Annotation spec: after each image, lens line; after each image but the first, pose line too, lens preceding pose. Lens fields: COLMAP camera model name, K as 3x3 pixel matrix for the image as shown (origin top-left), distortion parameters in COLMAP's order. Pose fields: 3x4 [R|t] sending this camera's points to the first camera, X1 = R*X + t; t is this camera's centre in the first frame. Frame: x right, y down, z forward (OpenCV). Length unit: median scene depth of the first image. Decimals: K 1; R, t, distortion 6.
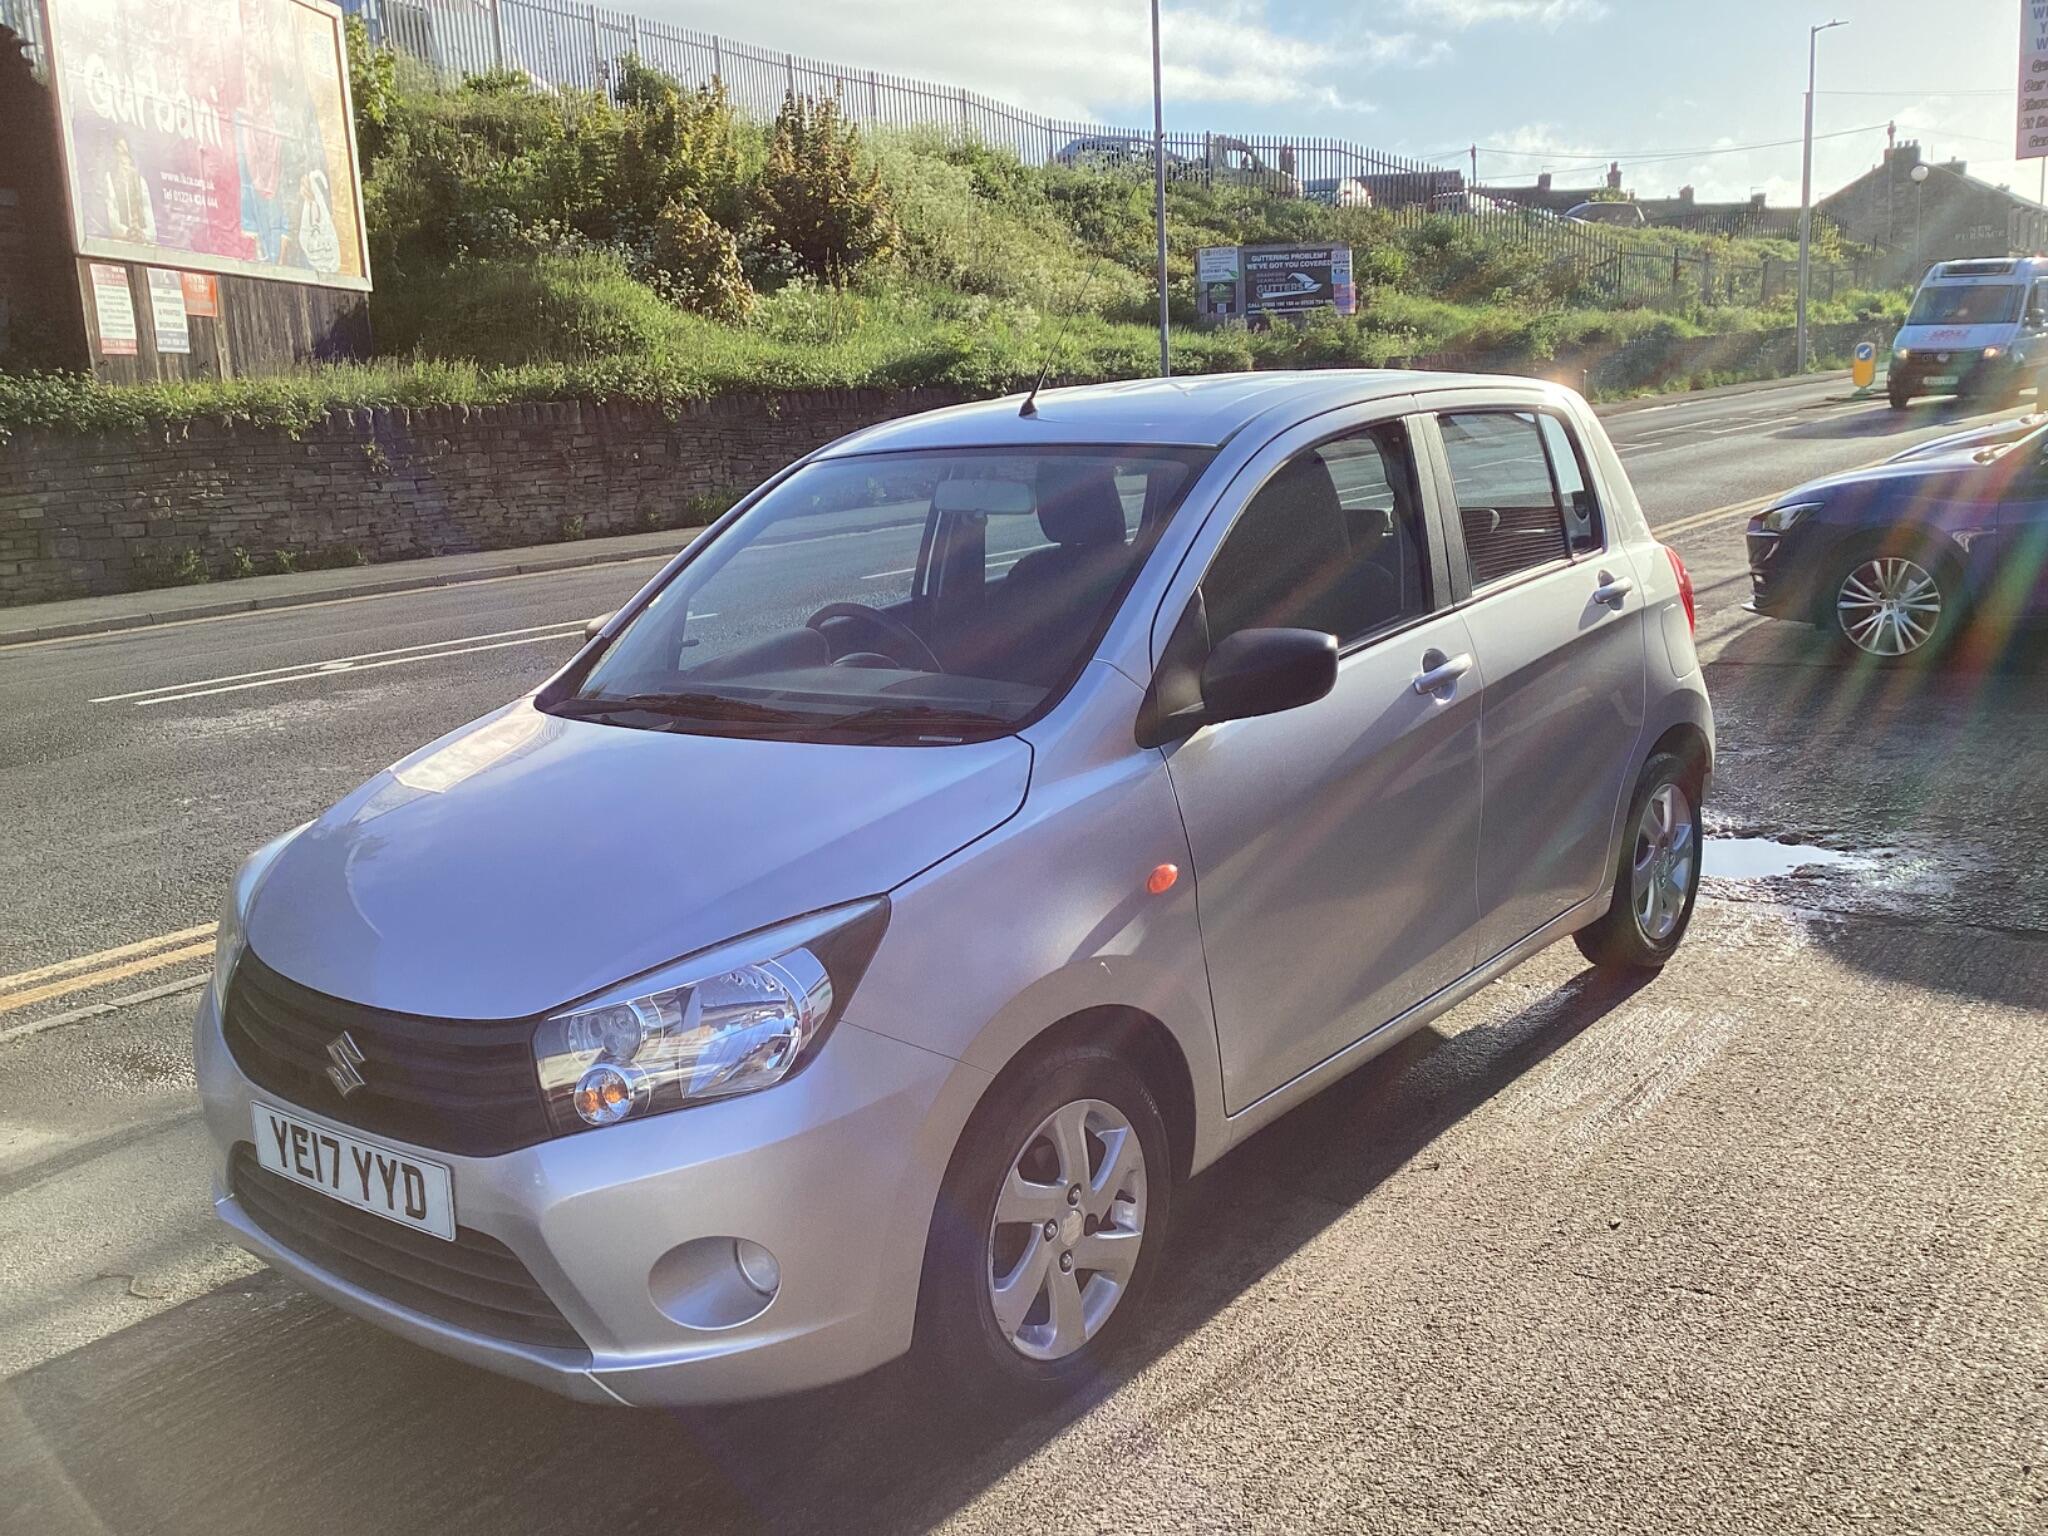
lens RADIAL K [[1823.4, 0, 1026.7], [0, 1823.4, 858.9], [0, 0, 1]] dist [0.016628, -0.062854]
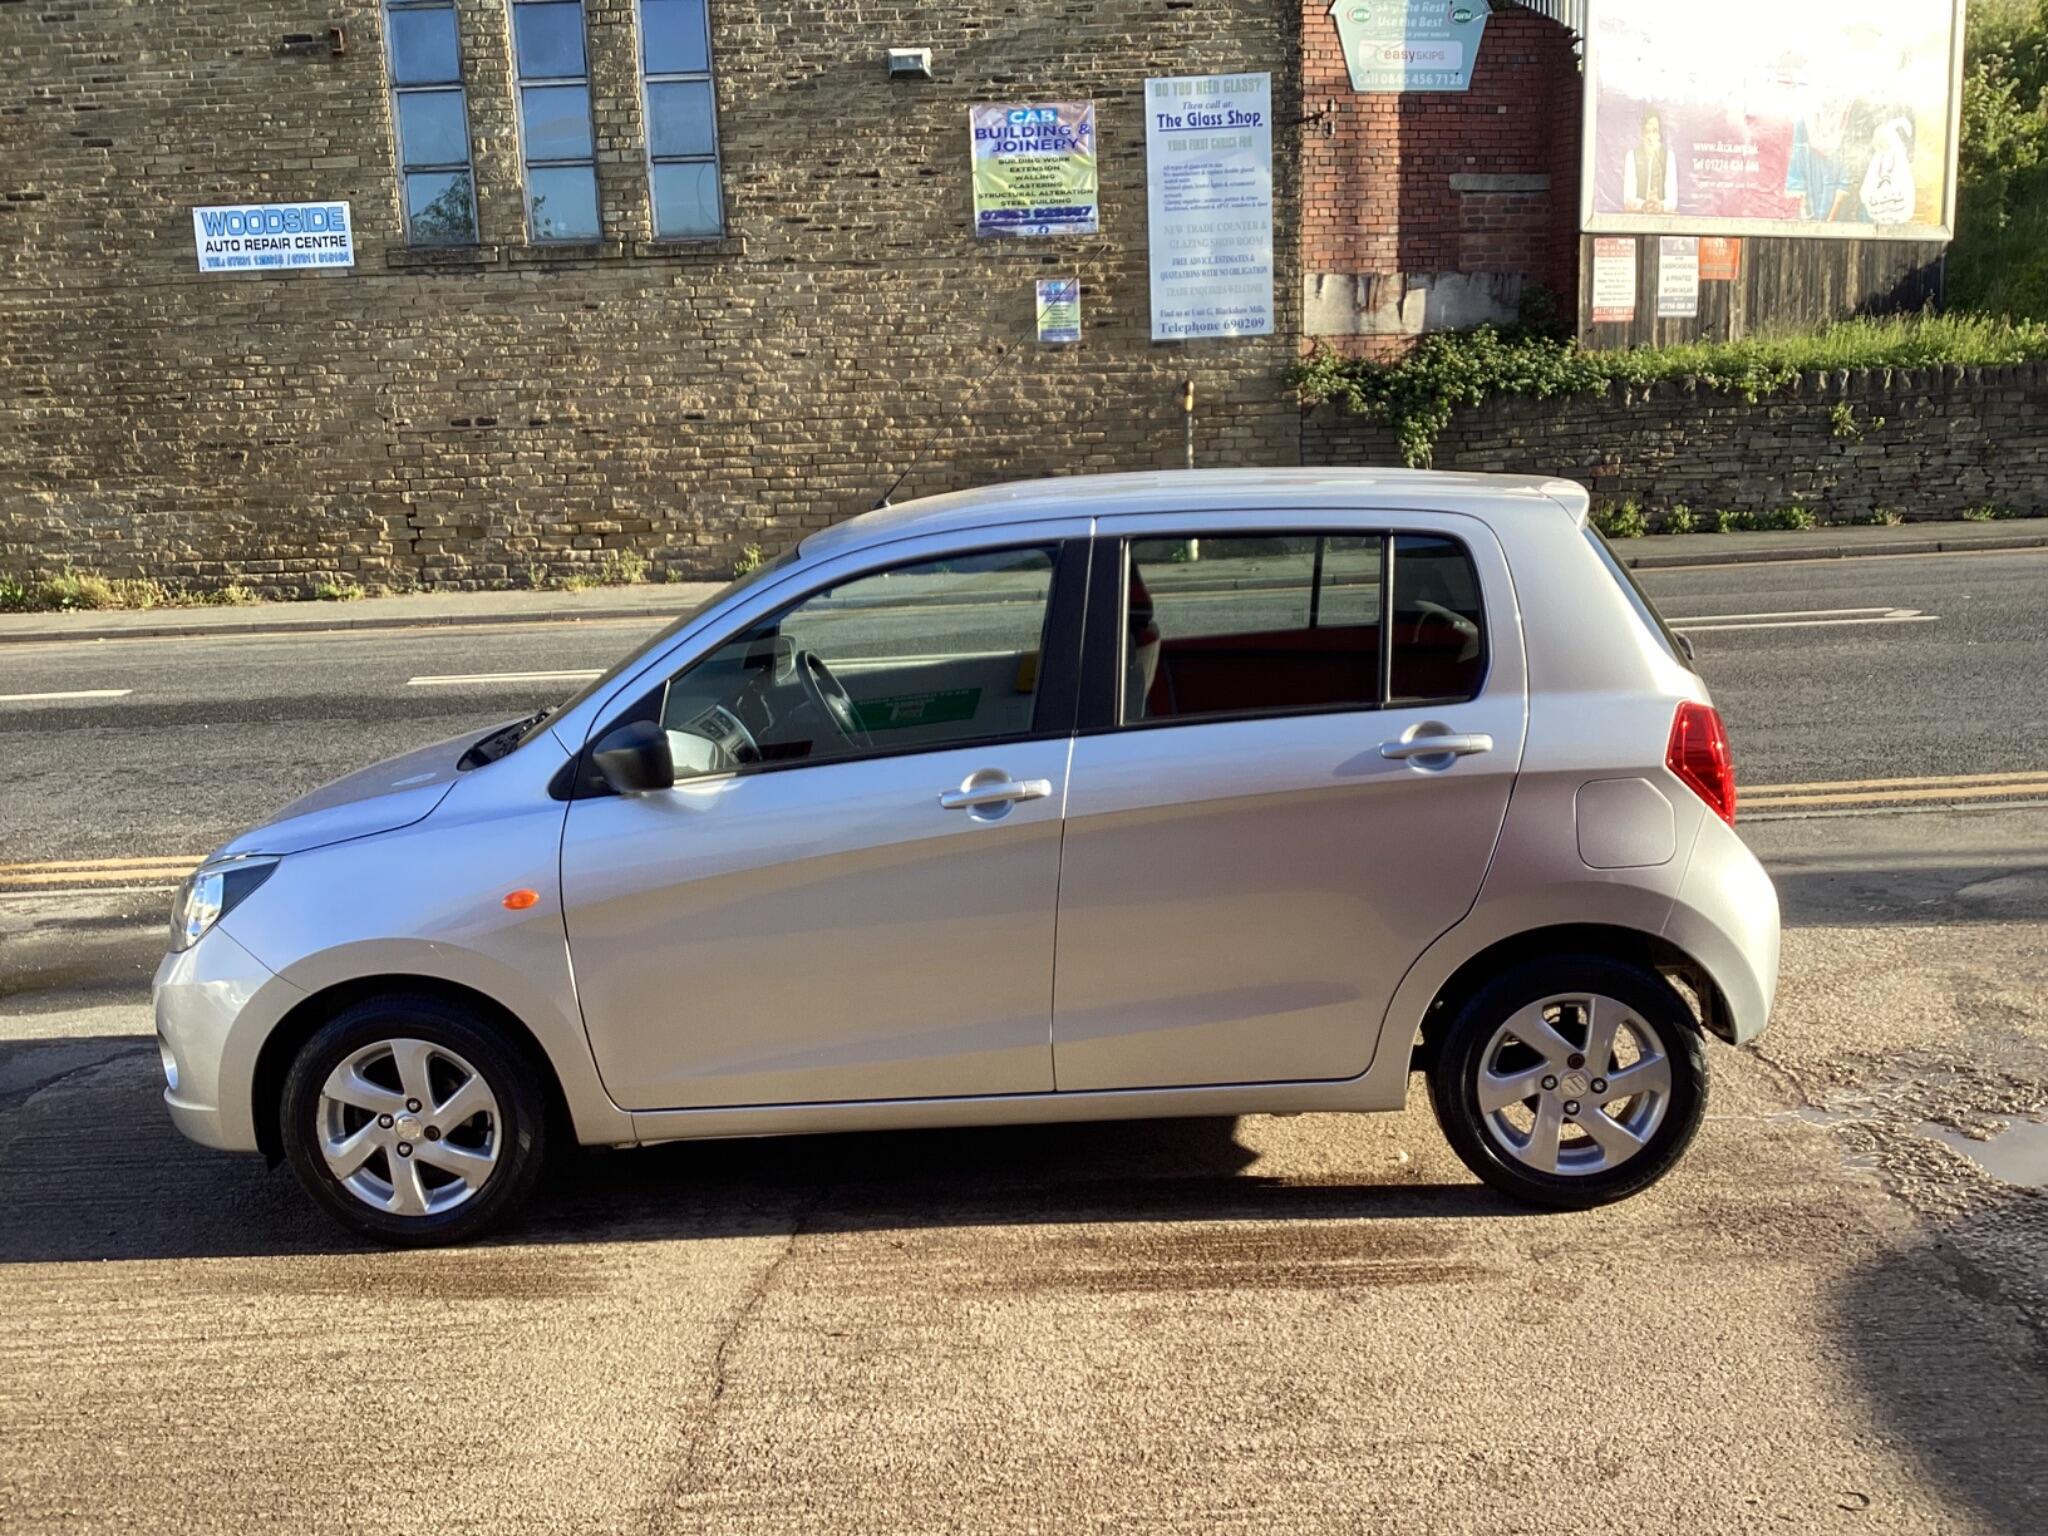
lens RADIAL K [[1823.4, 0, 1026.7], [0, 1823.4, 858.9], [0, 0, 1]] dist [0.016628, -0.062854]
pose [[0.588813, 0.208260, -0.780979, 0.205995], [-0.177333, 0.975979, 0.126560, -0.038971], [0.788576, 0.063973, 0.611600, 0.078063]]
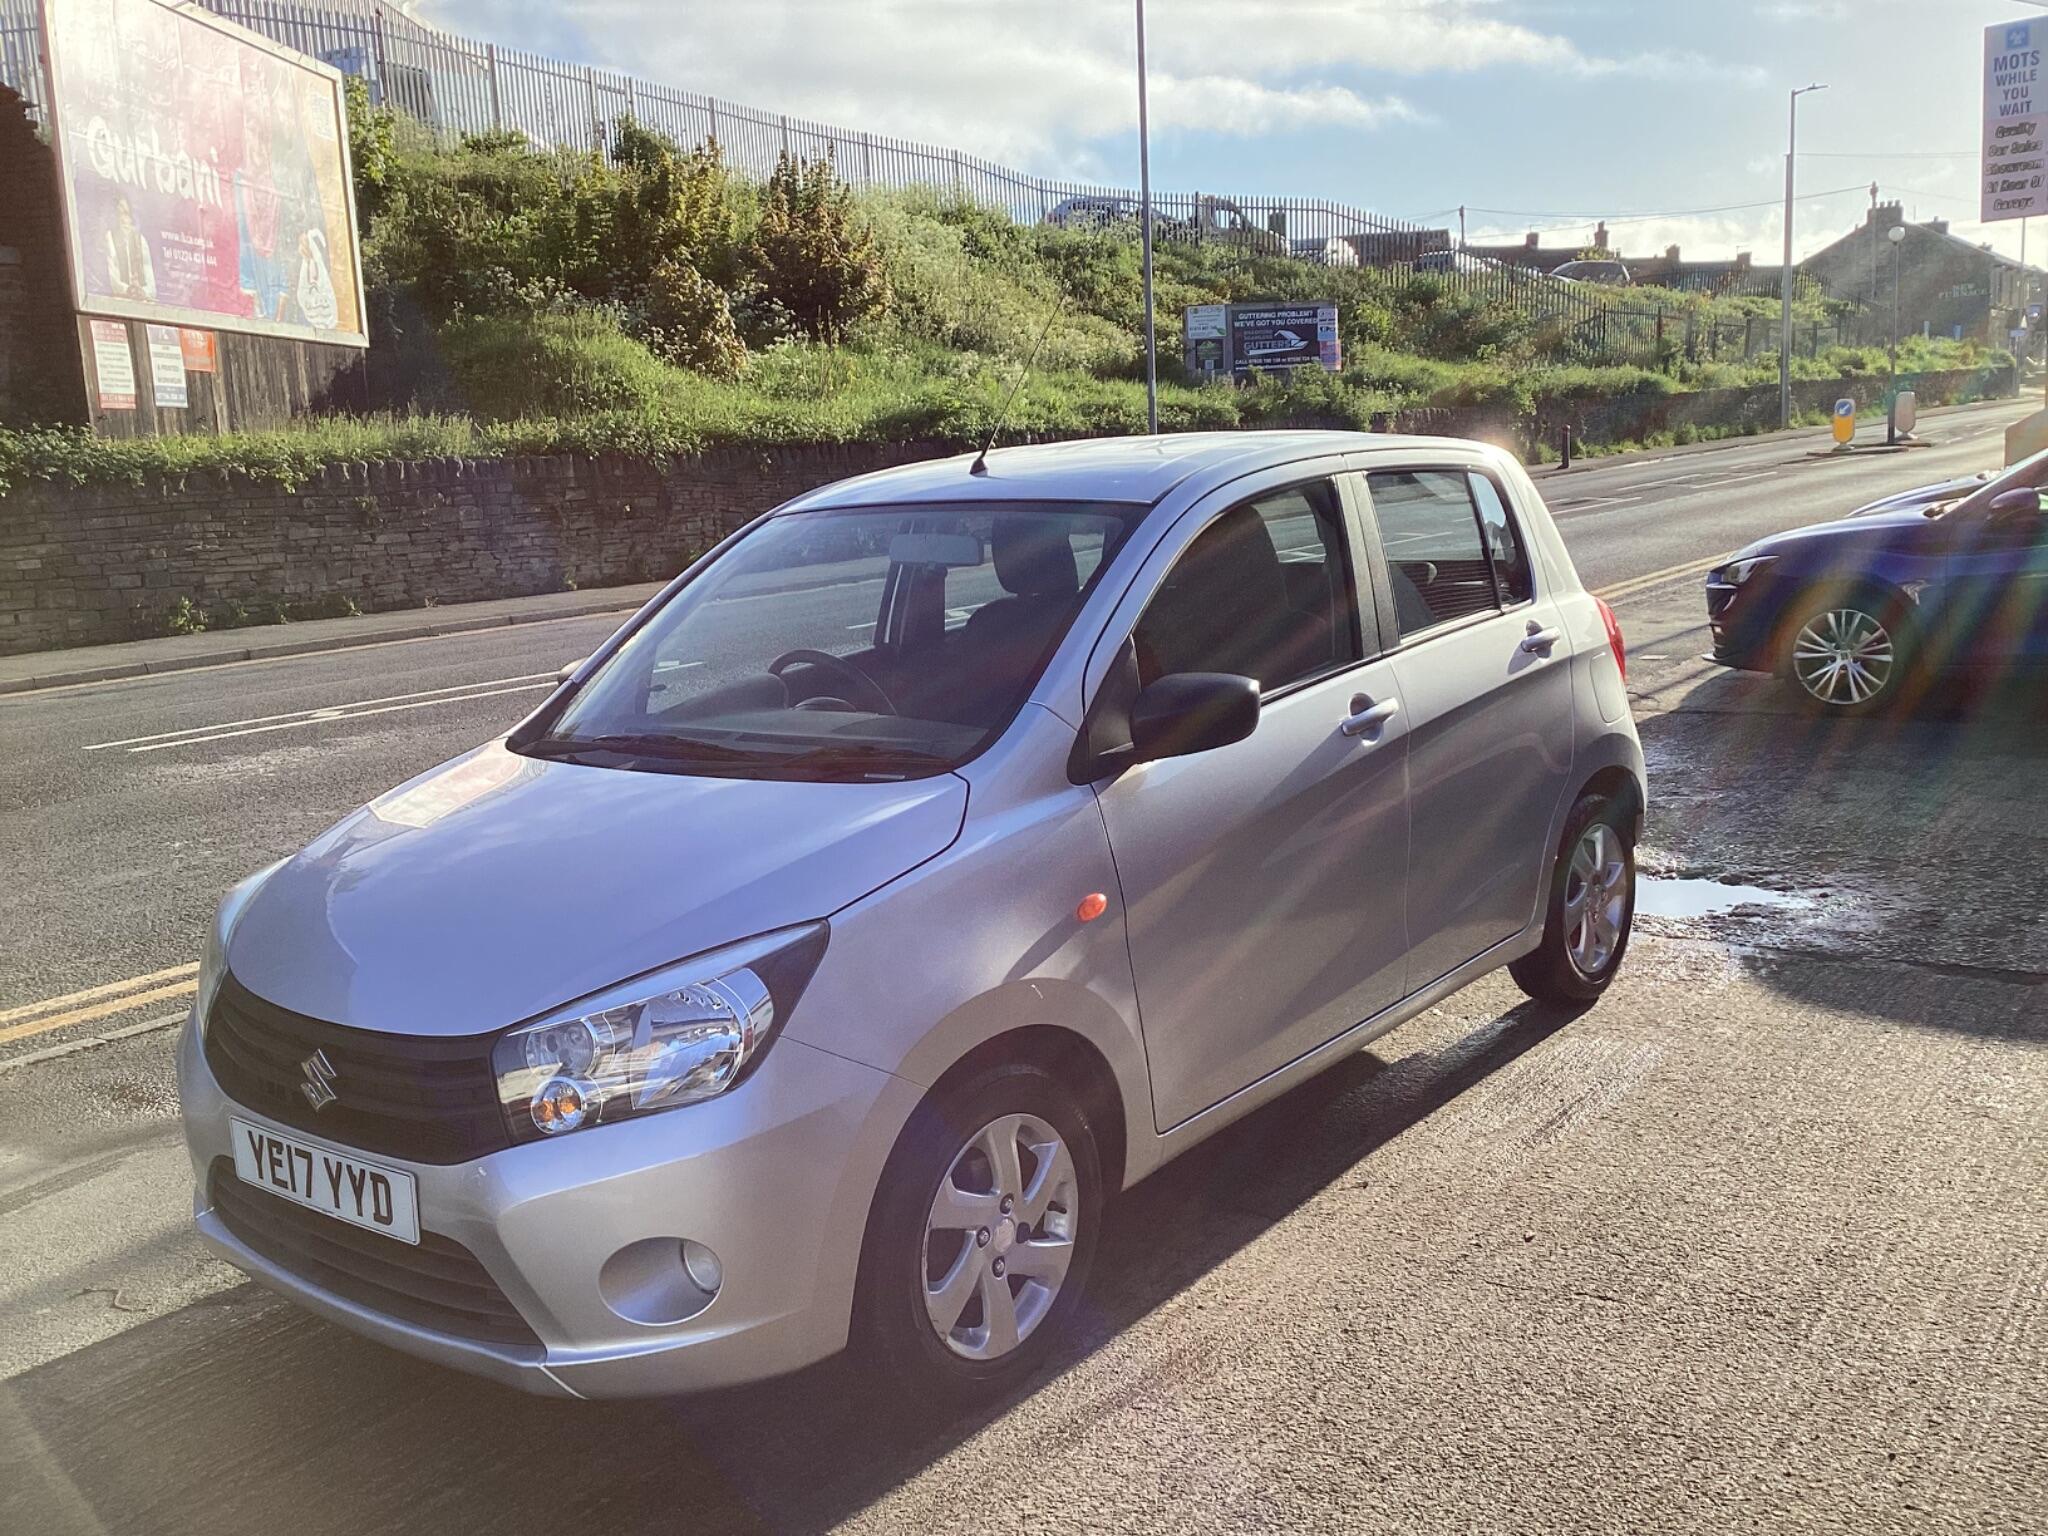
lens RADIAL K [[1823.4, 0, 1026.7], [0, 1823.4, 858.9], [0, 0, 1]] dist [0.016628, -0.062854]
pose [[0.999995, 0.000668, 0.003200, 0.005258], [-0.000578, 0.999603, -0.028174, 0.002151], [-0.003217, 0.028172, 0.999598, -0.009949]]
